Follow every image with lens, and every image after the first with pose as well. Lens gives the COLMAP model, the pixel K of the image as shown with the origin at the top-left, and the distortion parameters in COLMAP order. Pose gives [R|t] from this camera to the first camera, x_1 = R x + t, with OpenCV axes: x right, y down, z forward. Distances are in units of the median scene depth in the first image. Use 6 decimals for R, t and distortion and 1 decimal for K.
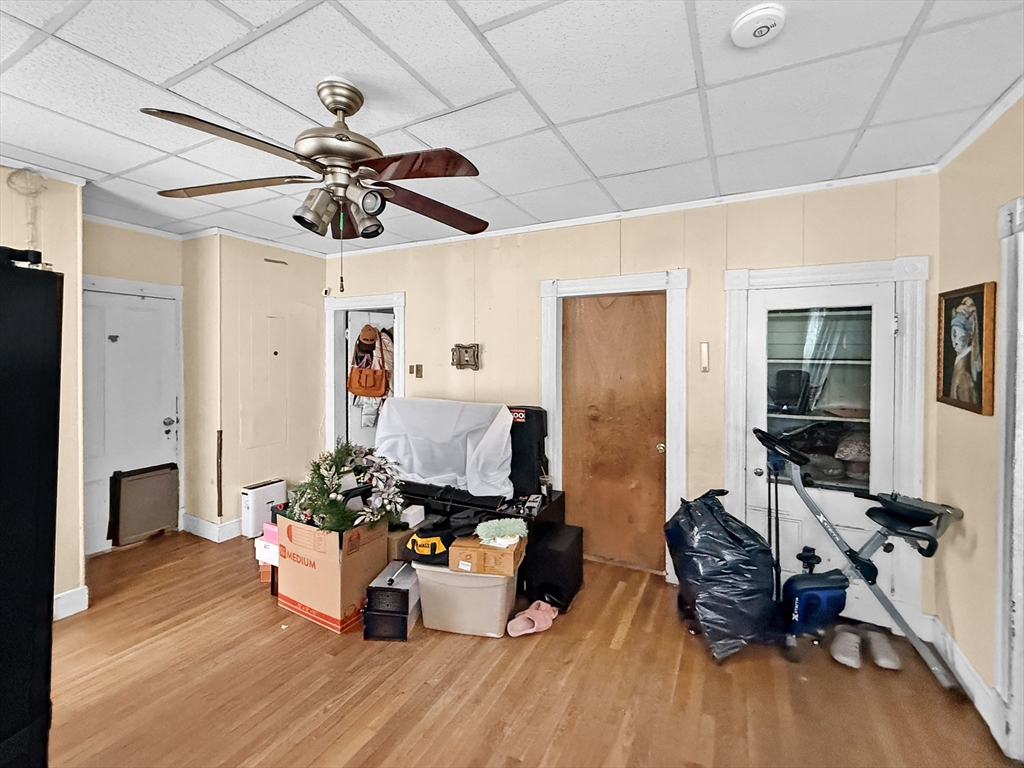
lens RADIAL K [[436.2, 0, 520.7], [0, 436.2, 370.0], [0, 0, 1]] dist [0.001669, 0.000155]
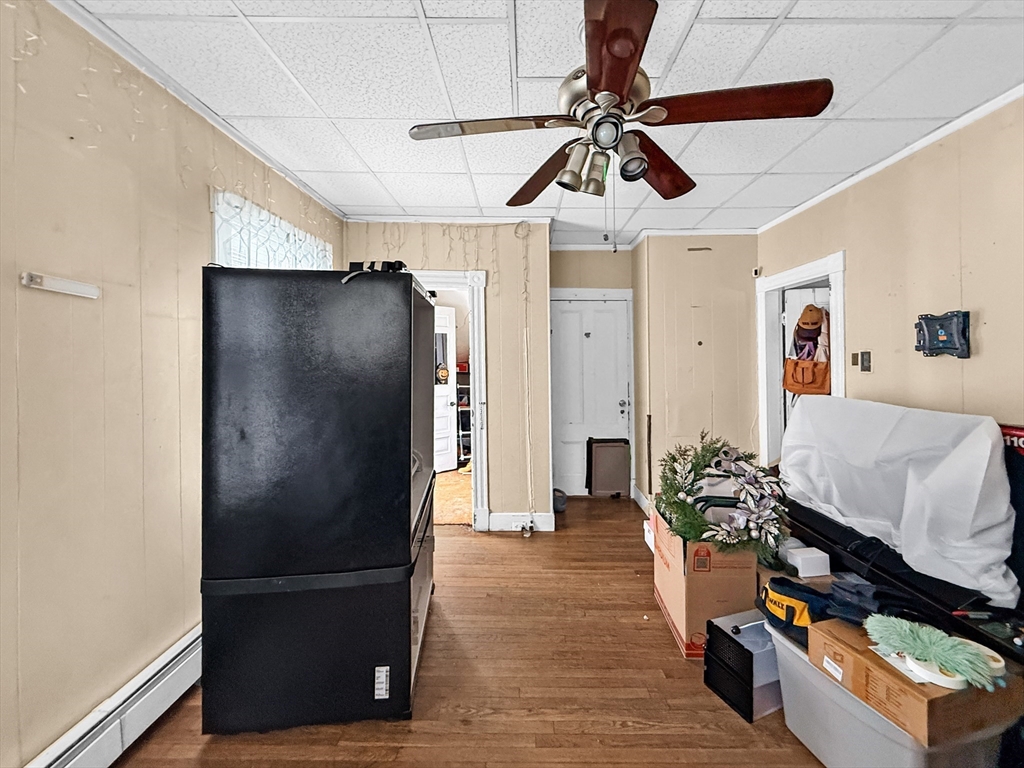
lens RADIAL K [[436.2, 0, 520.7], [0, 436.2, 370.0], [0, 0, 1]] dist [0.001669, 0.000155]
pose [[0.452250, 0.018206, -0.891705, 0.171745], [-0.028847, 0.999567, 0.005778, 0.036019], [0.891425, 0.023110, 0.452579, 0.271021]]
